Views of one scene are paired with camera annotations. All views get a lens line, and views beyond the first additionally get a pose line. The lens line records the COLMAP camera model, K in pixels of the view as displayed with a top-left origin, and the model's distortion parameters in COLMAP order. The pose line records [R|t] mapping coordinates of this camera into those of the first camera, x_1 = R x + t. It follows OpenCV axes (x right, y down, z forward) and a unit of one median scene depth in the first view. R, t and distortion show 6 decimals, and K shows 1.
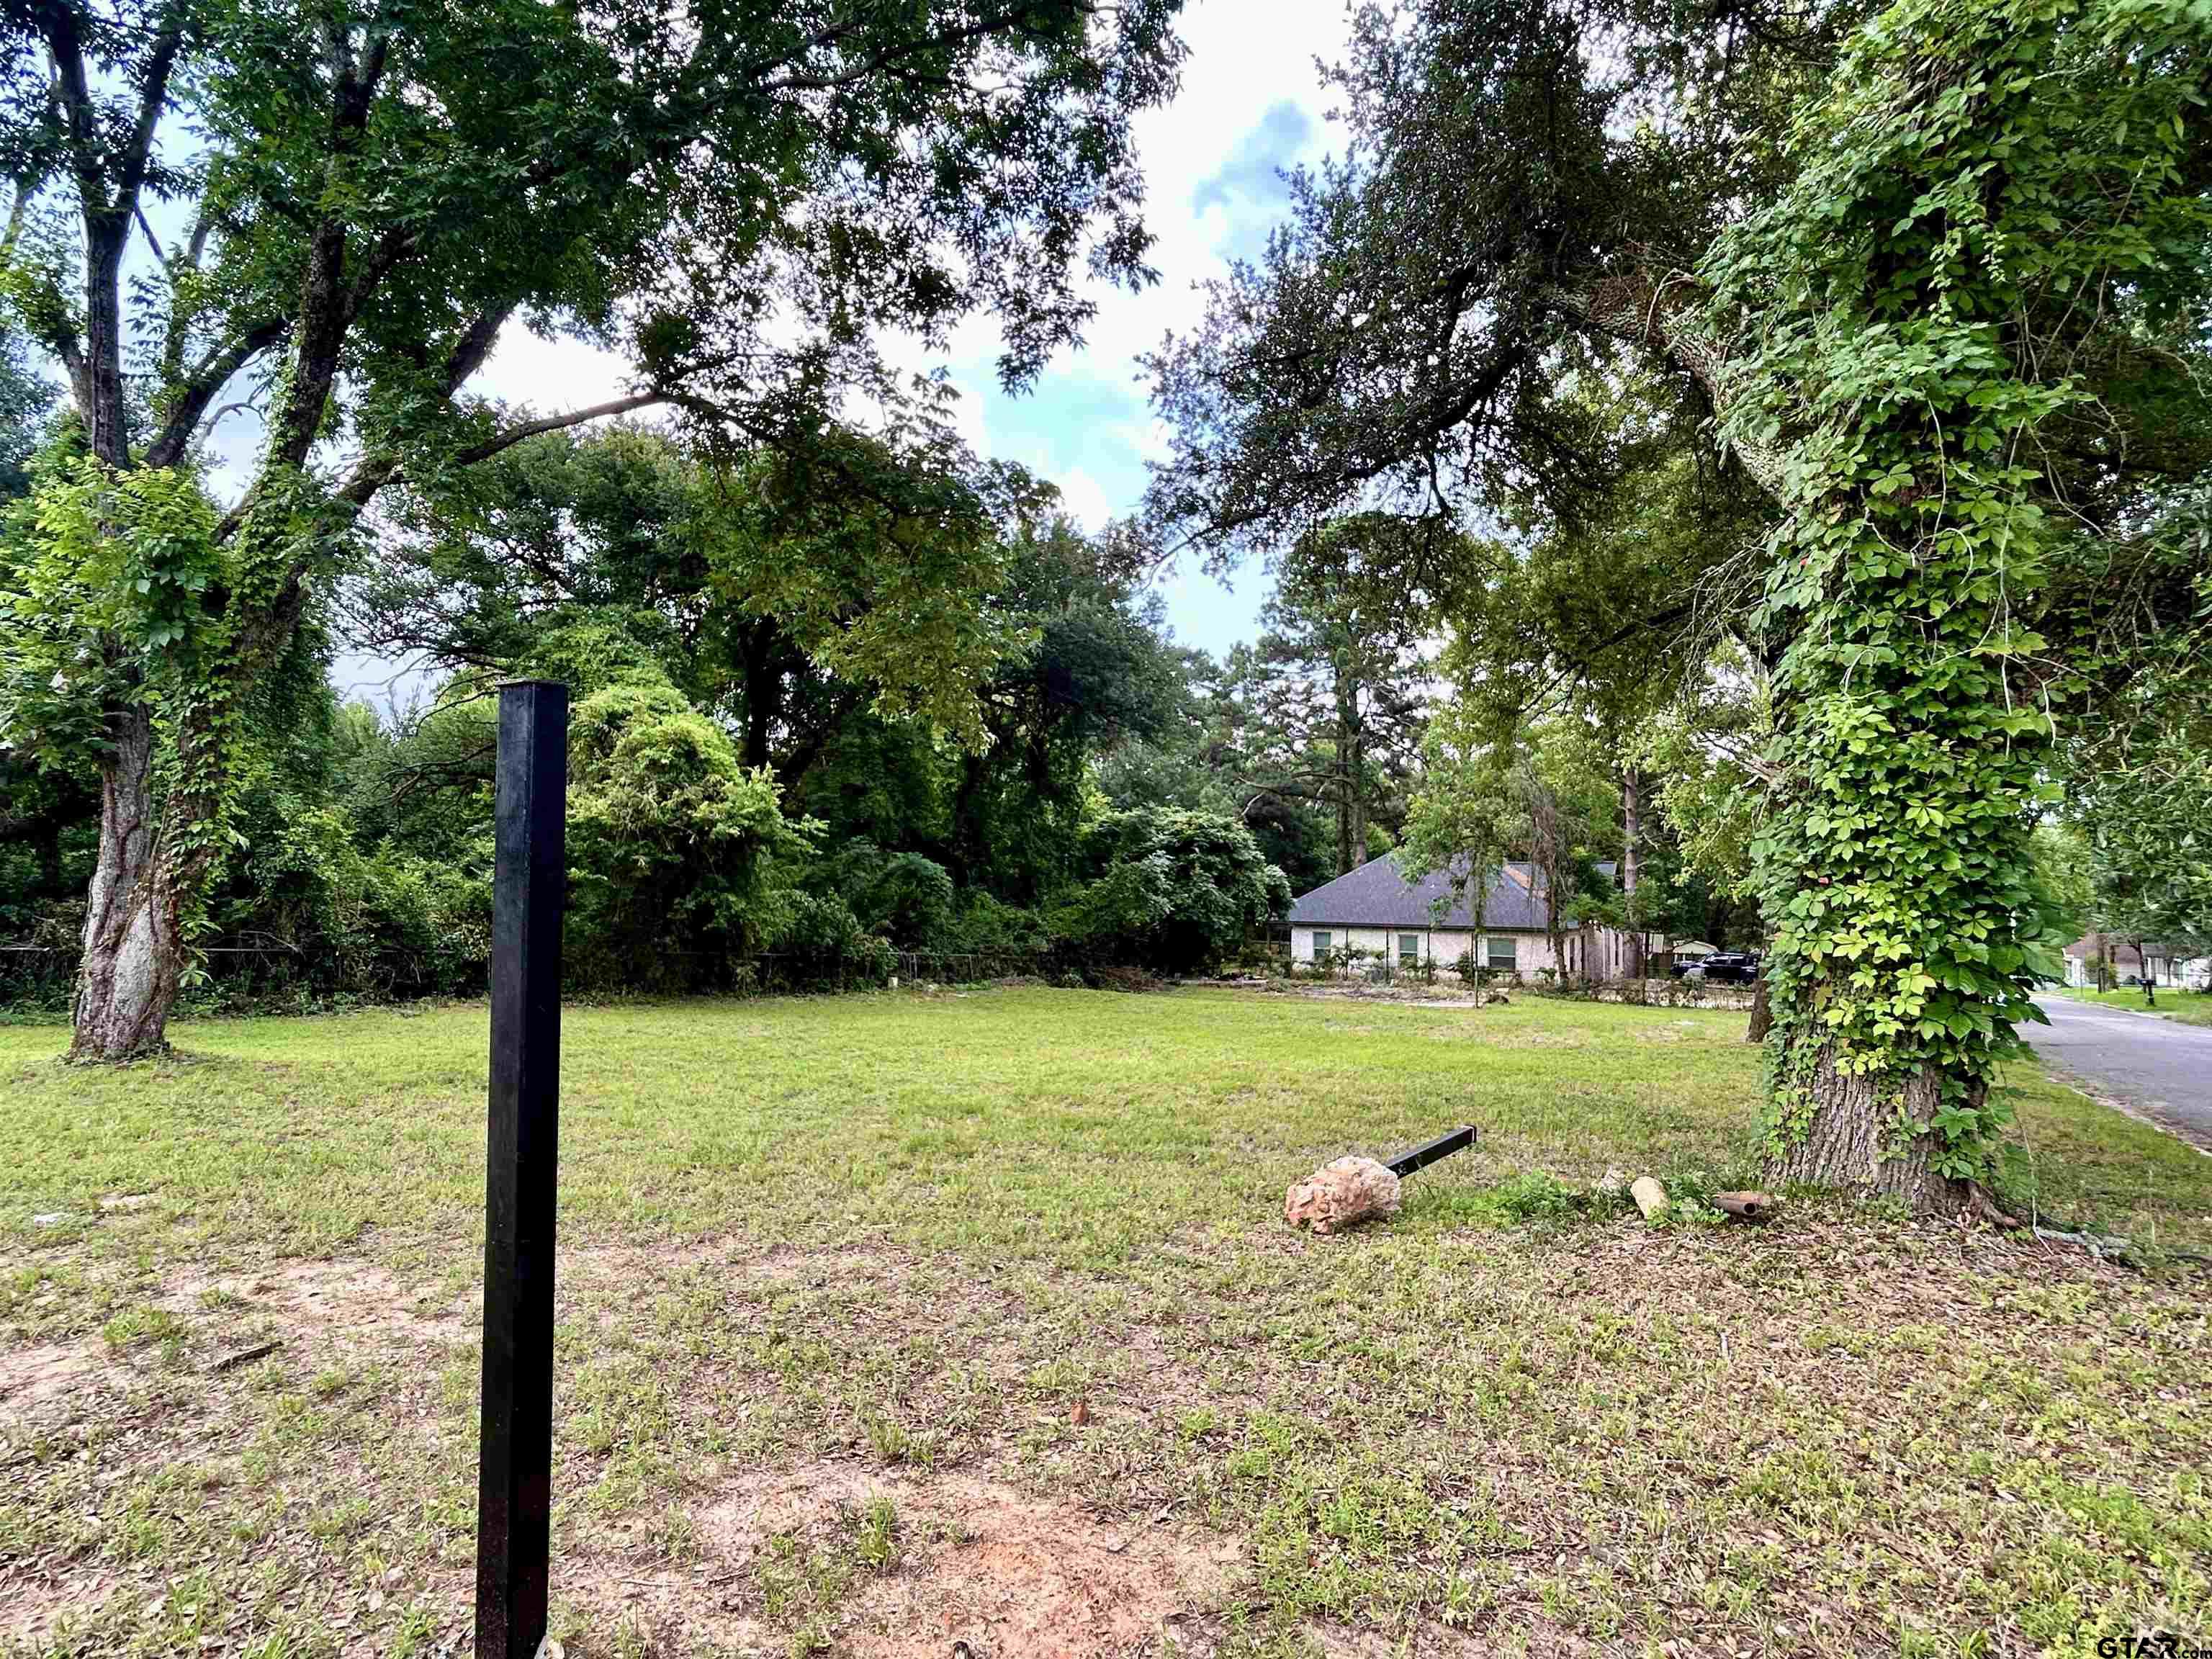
lens RADIAL K [[1177.2, 0, 1090.9], [0, 1177.2, 838.5], [0, 0, 1]] dist [0.006440, 0.000521]
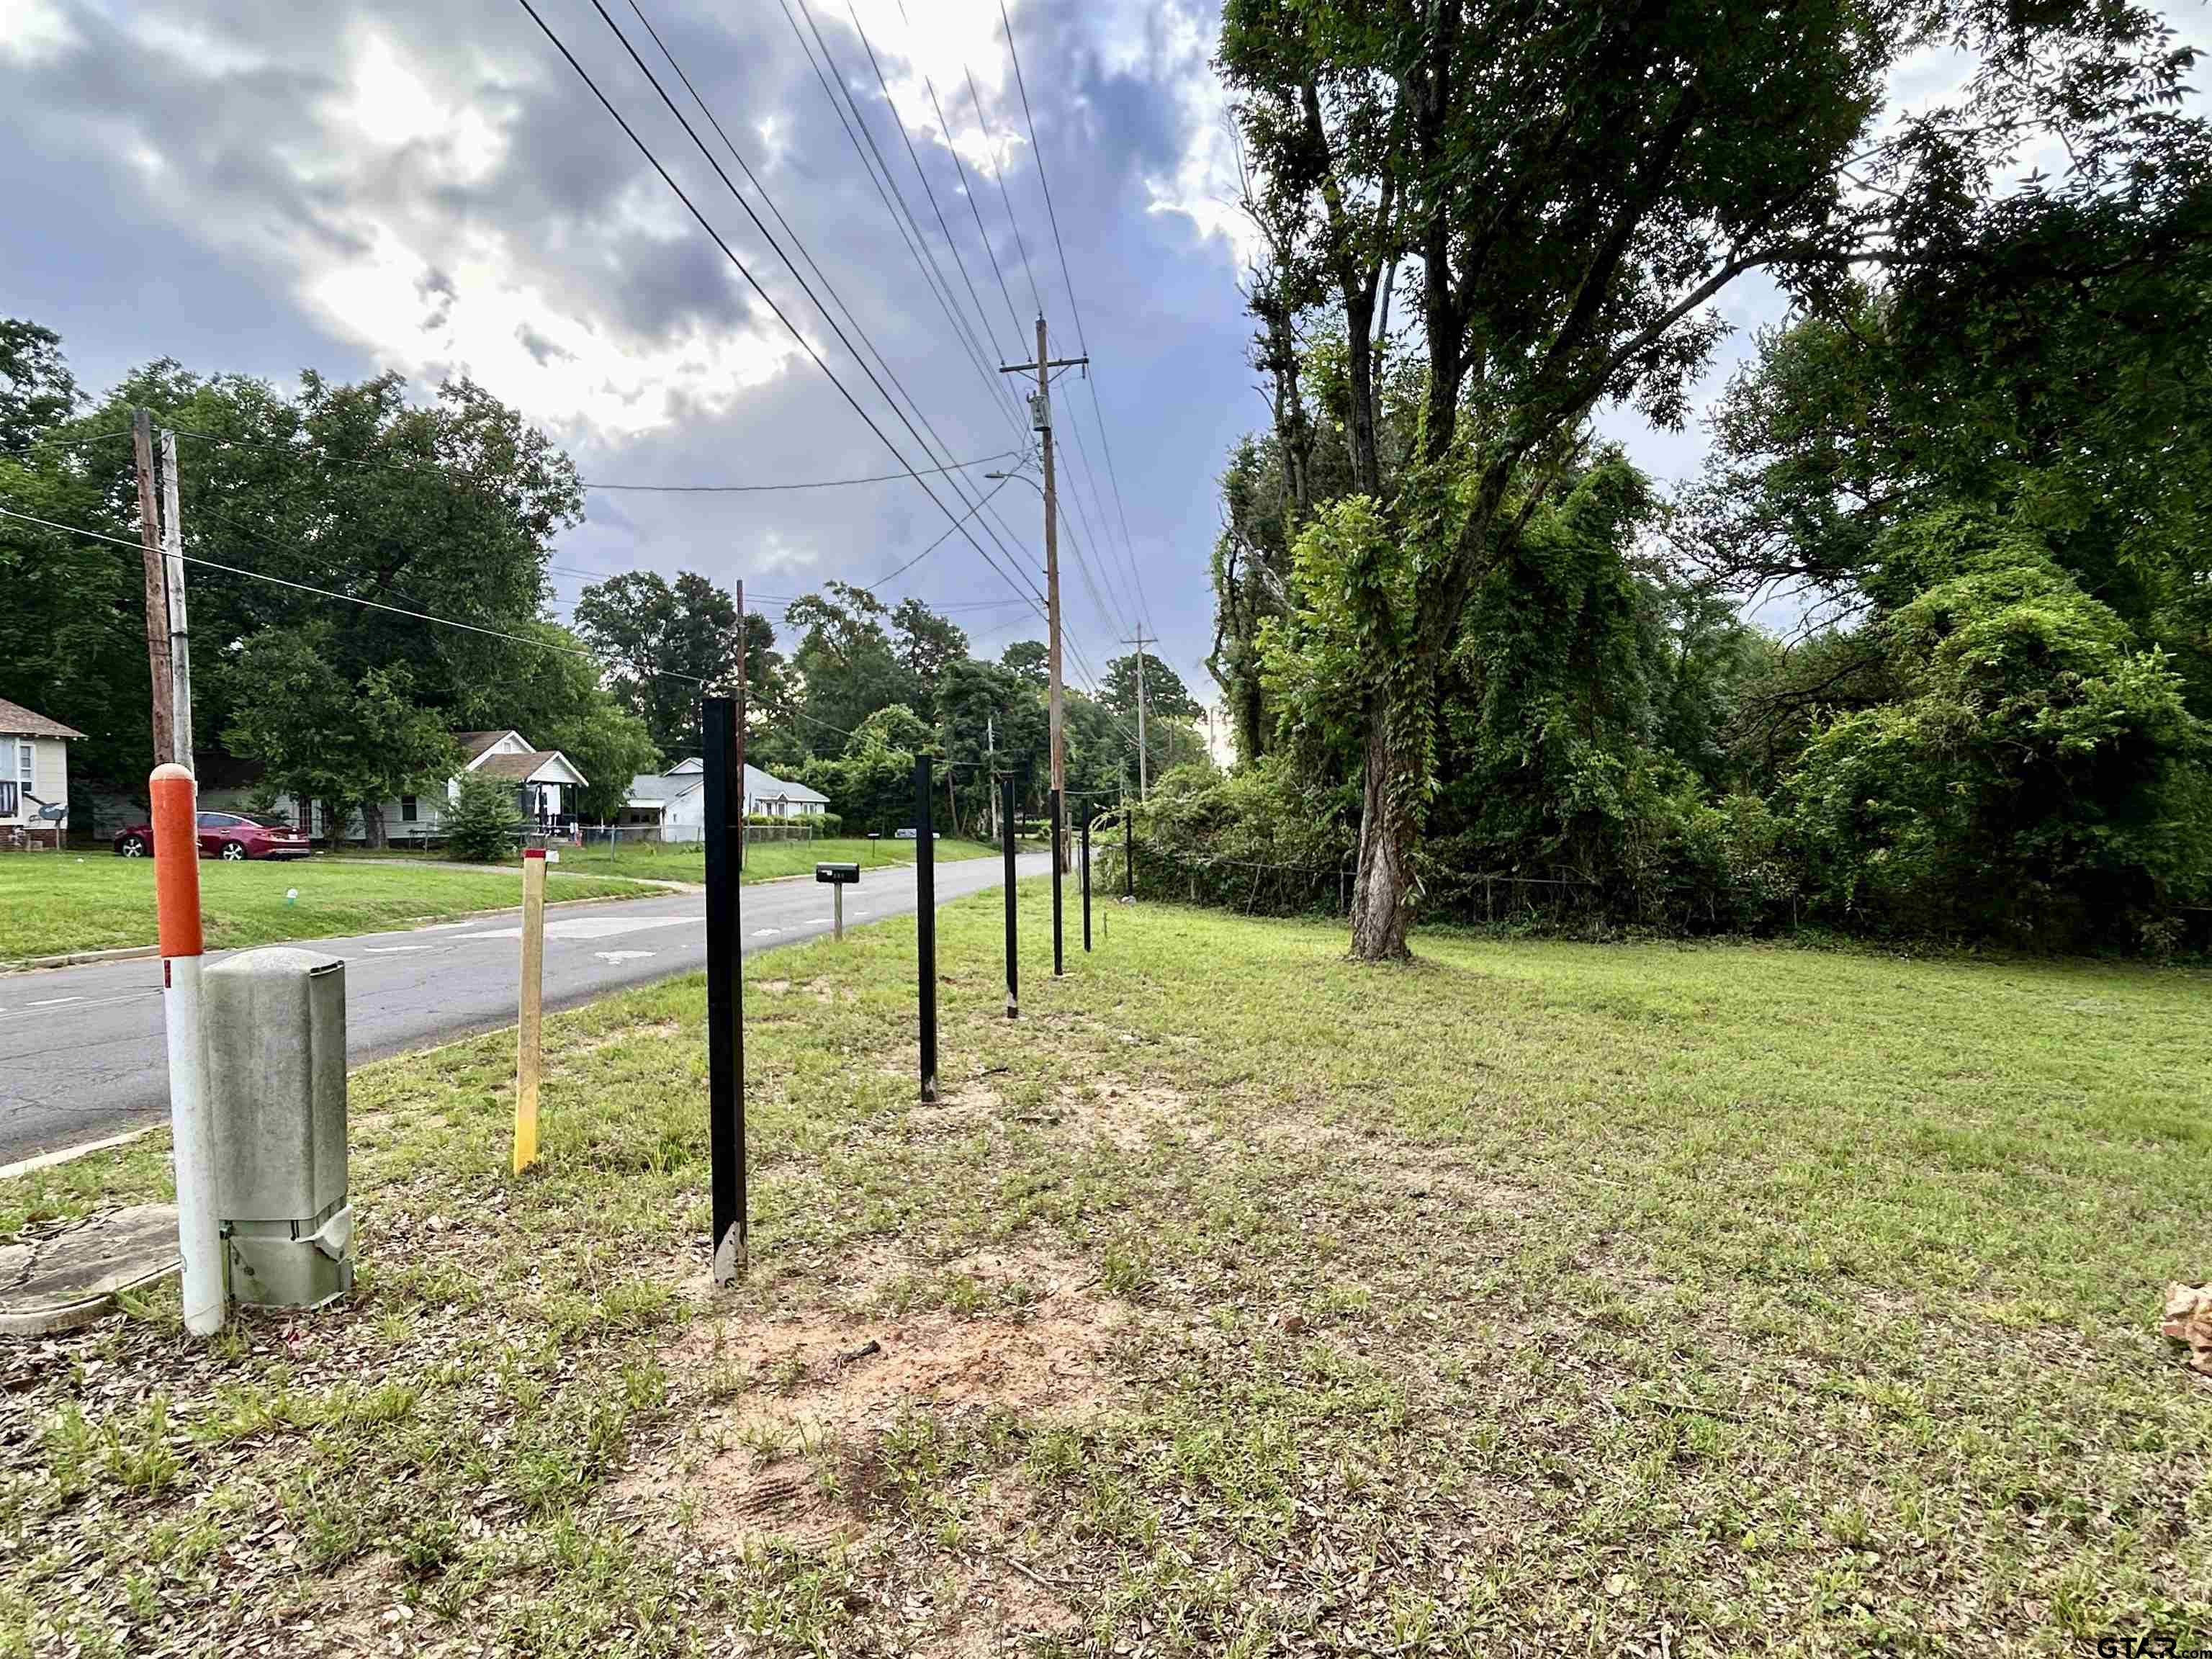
lens RADIAL K [[1268.0, 0, 1104.4], [0, 1268.0, 836.5], [0, 0, 1]] dist [0.006114, 0.001025]
pose [[0.448245, -0.008339, -0.893872, 0.108164], [0.052050, 0.998503, 0.016785, 0.005361], [0.892394, -0.054050, 0.448008, 0.046781]]
